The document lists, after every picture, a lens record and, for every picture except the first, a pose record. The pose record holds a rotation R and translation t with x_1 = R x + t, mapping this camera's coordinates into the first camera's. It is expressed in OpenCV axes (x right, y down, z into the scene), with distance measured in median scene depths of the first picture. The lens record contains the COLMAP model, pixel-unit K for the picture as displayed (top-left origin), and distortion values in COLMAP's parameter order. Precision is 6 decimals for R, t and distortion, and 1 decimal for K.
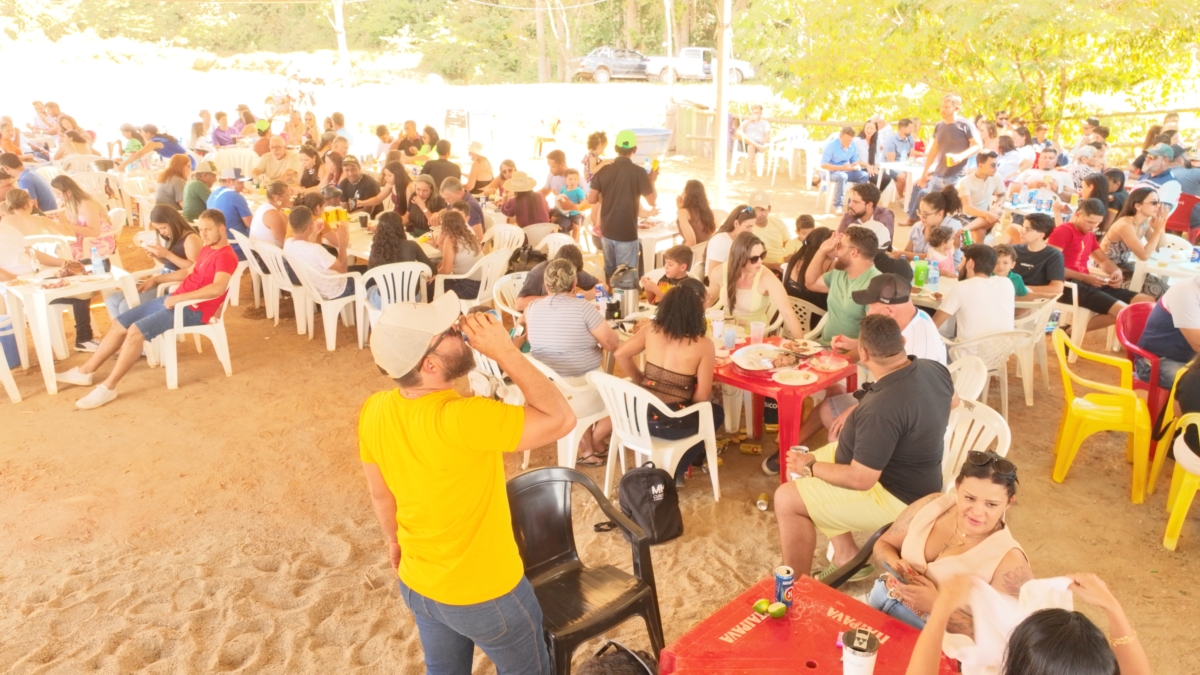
lens RADIAL K [[846.2, 0, 600.3], [0, 846.2, 339.1], [0, 0, 1]] dist [-0.002973, 0.016313]
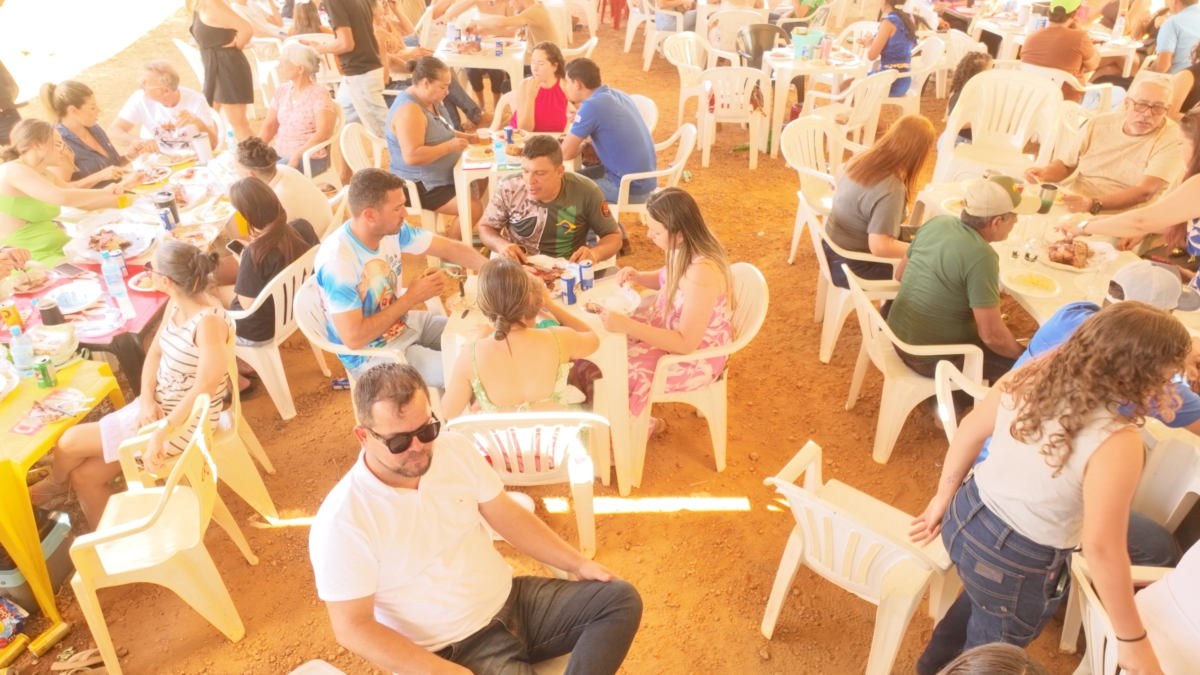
lens RADIAL K [[846.2, 0, 601.1], [0, 846.2, 336.6], [0, 0, 1]] dist [-0.002973, 0.016313]
pose [[0.762389, 0.345744, -0.547014, -0.473419], [-0.214815, 0.932589, 0.290055, -0.275740], [0.610424, -0.103629, 0.785267, 0.761626]]
